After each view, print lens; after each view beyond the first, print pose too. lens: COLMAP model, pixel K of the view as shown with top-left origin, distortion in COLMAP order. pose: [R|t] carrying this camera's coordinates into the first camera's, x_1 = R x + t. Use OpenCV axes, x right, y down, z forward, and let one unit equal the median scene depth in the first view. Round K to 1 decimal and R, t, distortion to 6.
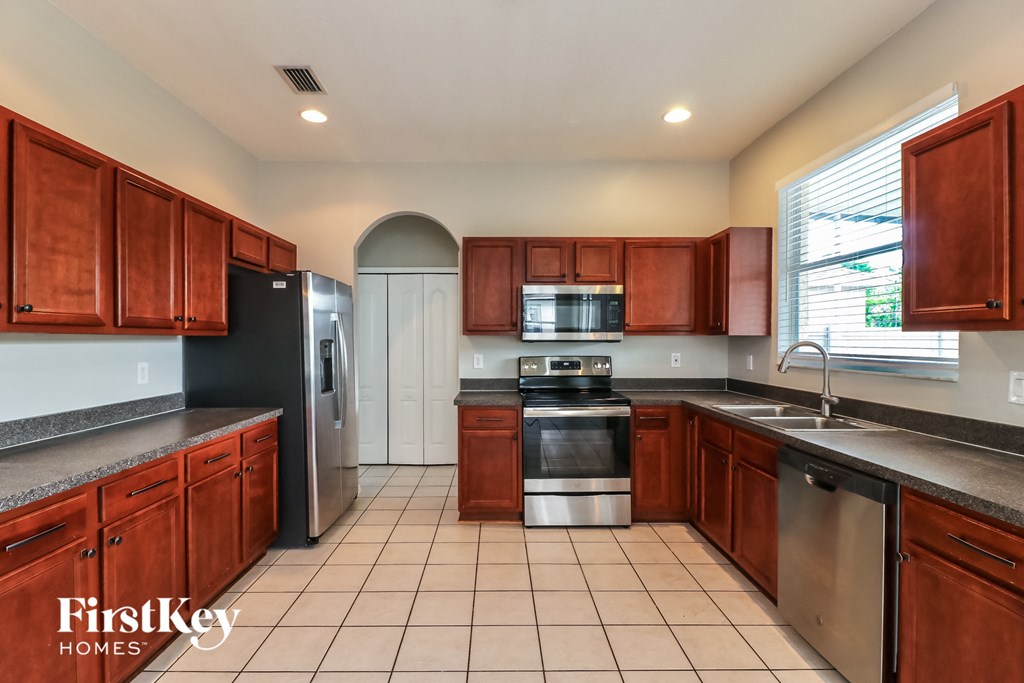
lens RADIAL K [[439.7, 0, 508.4], [0, 439.7, 339.3], [0, 0, 1]] dist [0.000180, 0.000045]
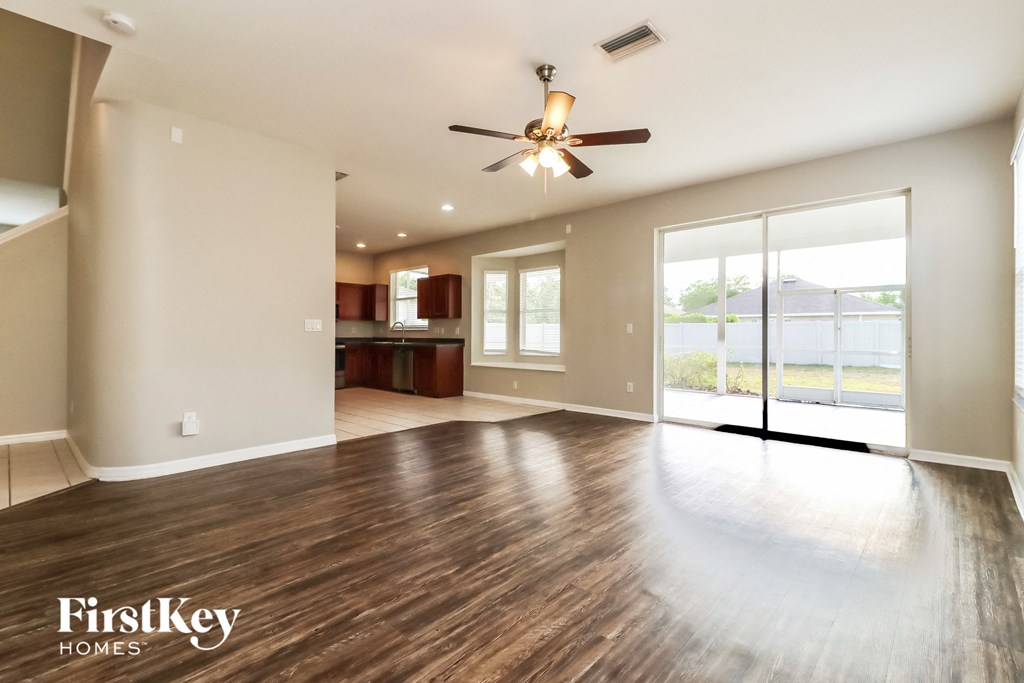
lens RADIAL K [[475.8, 0, 510.0], [0, 475.8, 333.9], [0, 0, 1]] dist [-0.002115, 0.000166]
pose [[0.686602, -0.001948, 0.727031, -1.218743], [0.002175, 0.999997, 0.000626, 0.083993], [-0.727030, 0.001151, 0.686605, -1.873675]]
